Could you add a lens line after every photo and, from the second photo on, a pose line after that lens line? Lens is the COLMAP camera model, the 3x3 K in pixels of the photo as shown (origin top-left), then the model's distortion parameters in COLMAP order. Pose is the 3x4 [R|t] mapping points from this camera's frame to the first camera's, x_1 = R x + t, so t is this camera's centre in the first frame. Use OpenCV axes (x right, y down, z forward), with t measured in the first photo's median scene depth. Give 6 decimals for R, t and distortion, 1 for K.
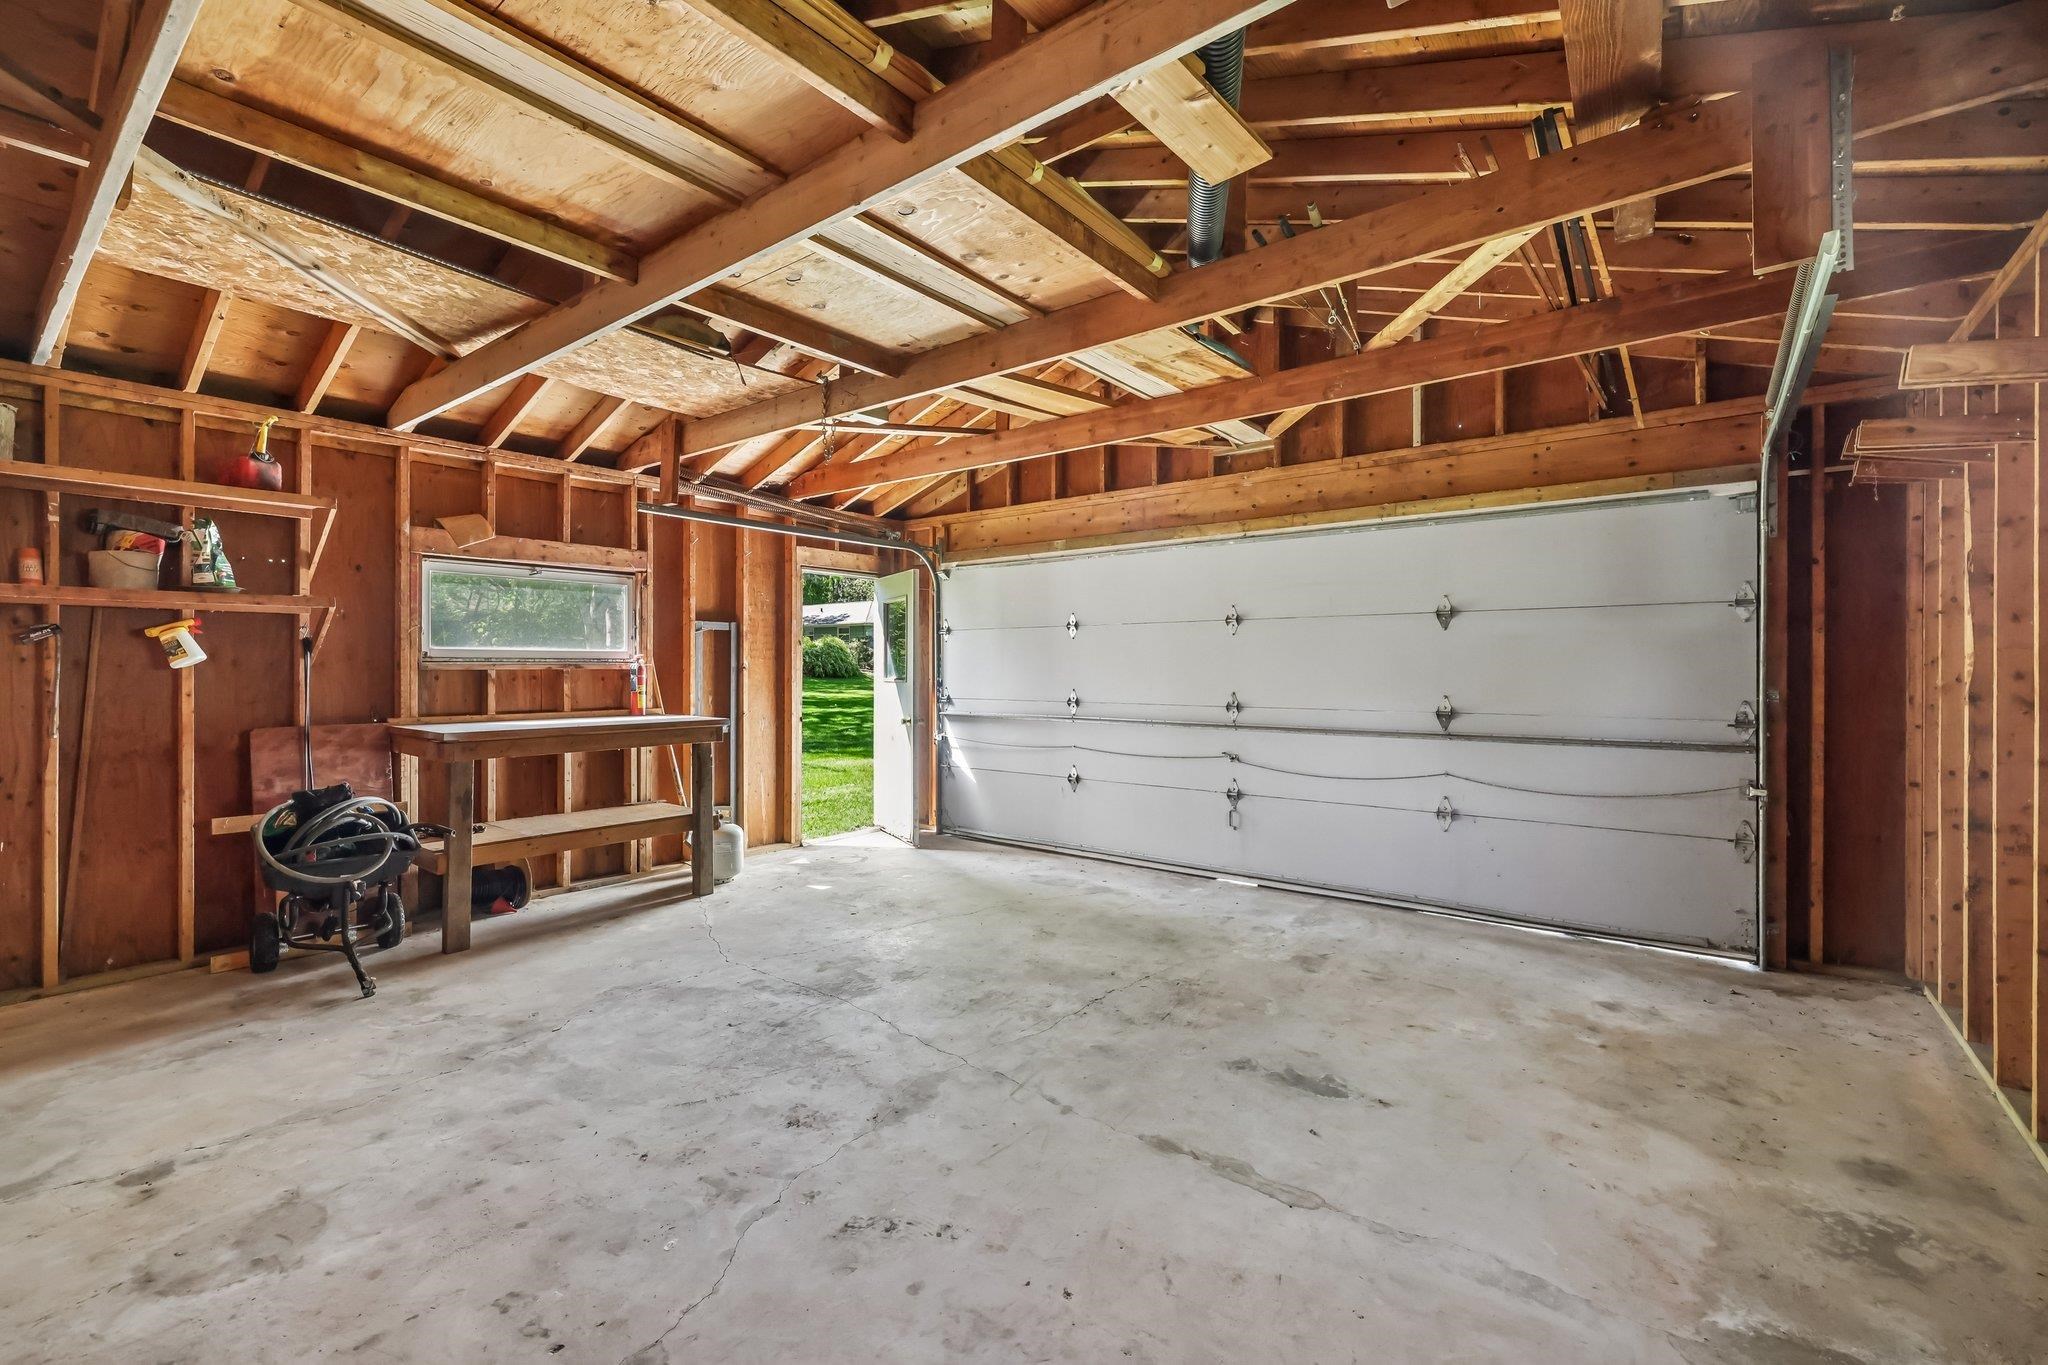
lens RADIAL K [[856.6, 0, 1023.2], [0, 856.6, 670.7], [0, 0, 1]] dist [-0.004052, 0.000036]
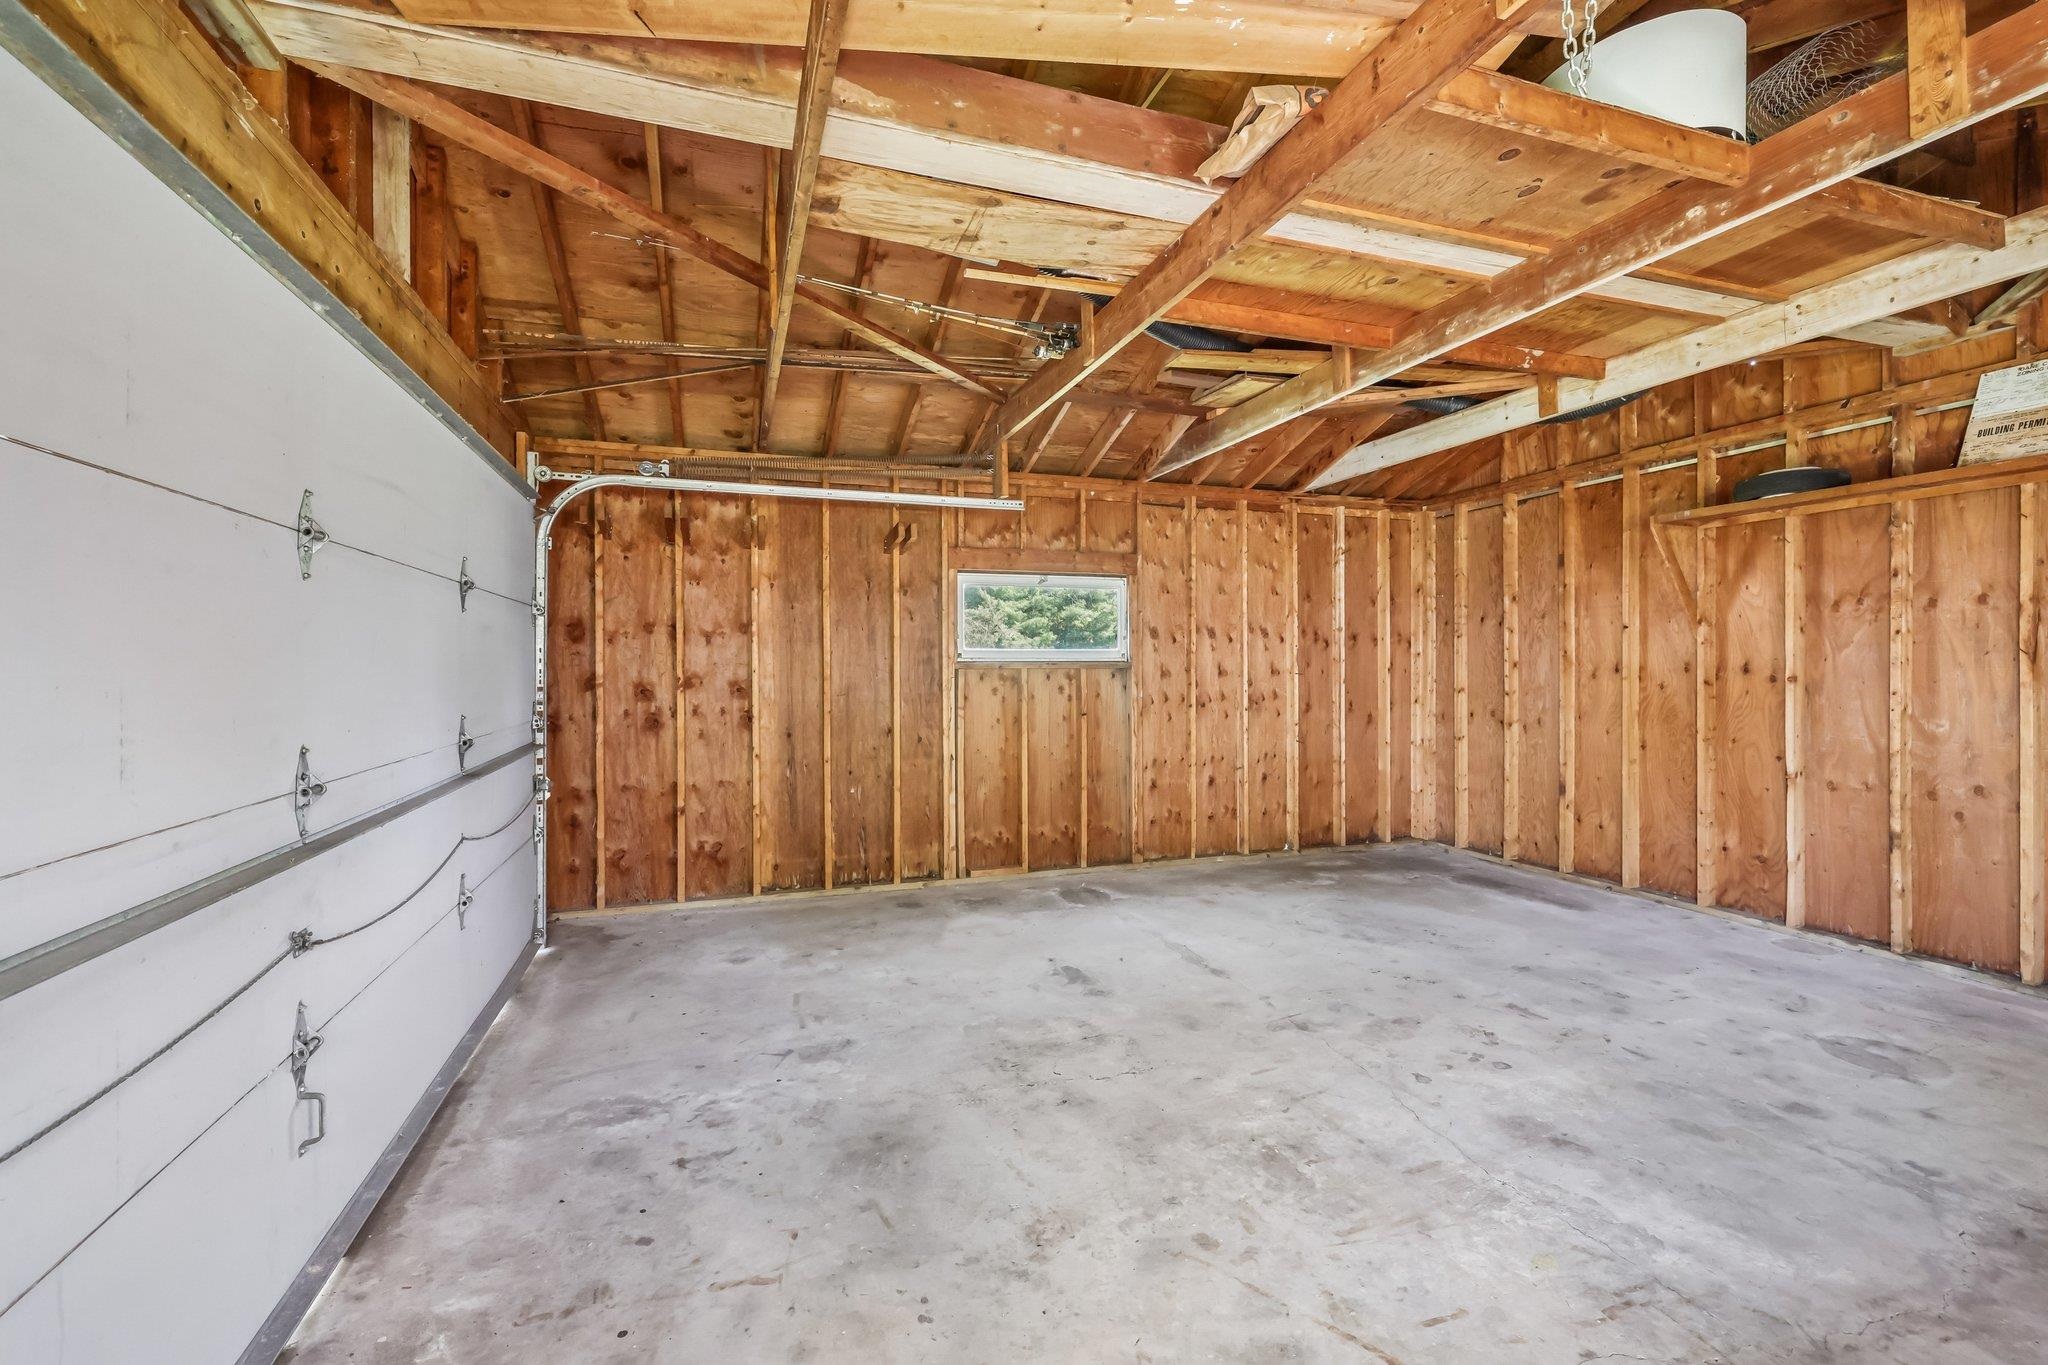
lens RADIAL K [[856.6, 0, 1021.1], [0, 856.6, 671.3], [0, 0, 1]] dist [-0.004052, 0.000036]
pose [[-0.833767, -0.000090, 0.552116, -0.336903], [0.006349, 0.999932, 0.009750, -0.015461], [-0.552080, 0.011635, -0.833710, 2.096885]]
